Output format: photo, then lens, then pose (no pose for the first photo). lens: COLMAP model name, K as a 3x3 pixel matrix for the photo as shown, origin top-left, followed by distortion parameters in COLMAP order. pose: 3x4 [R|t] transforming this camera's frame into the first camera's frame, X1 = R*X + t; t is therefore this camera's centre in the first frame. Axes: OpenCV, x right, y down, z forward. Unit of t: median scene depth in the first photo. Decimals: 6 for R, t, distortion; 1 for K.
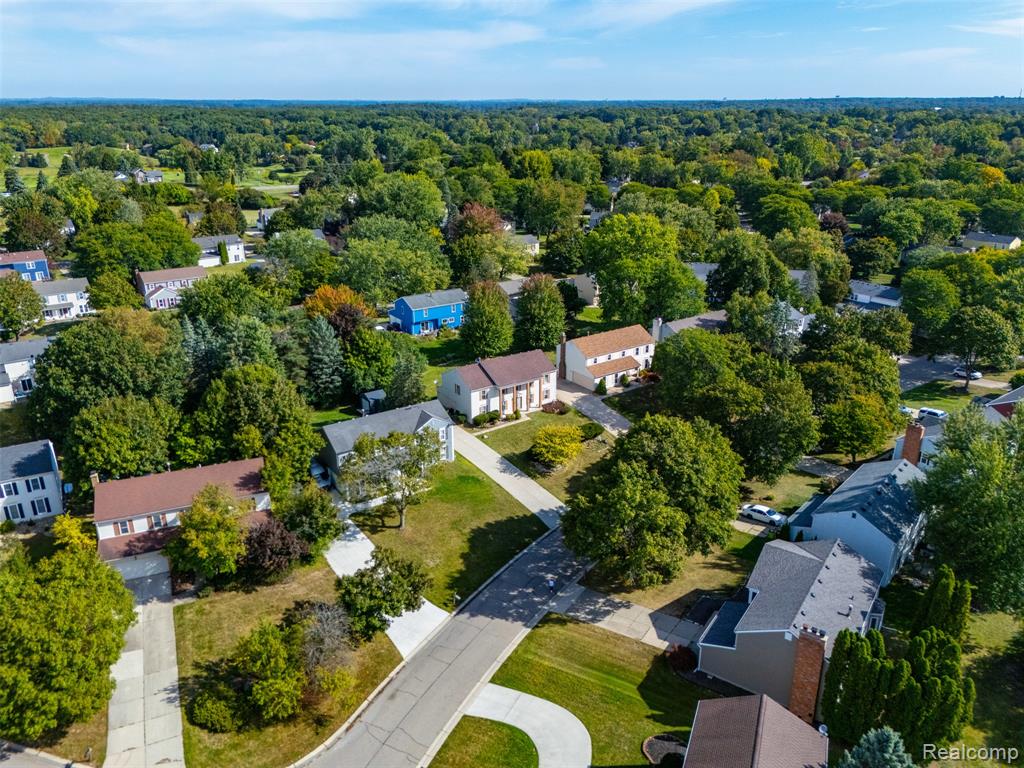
lens RADIAL K [[752.2, 0, 512.2], [0, 752.2, 381.3], [0, 0, 1]] dist [0.066243, -0.063266]
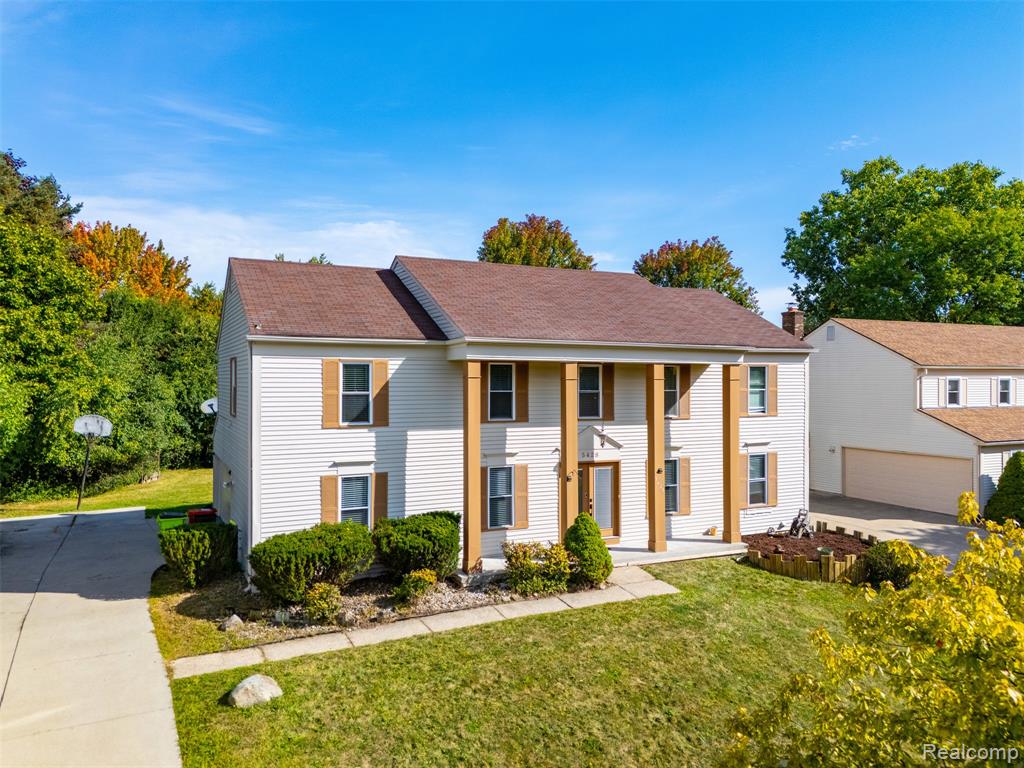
lens RADIAL K [[752.2, 0, 512.2], [0, 752.2, 381.3], [0, 0, 1]] dist [0.066243, -0.063266]
pose [[0.986736, 0.003285, -0.162299, 0.016199], [-0.059246, 0.938117, -0.341212, 0.061403], [0.151134, 0.346302, 0.925869, 0.815273]]
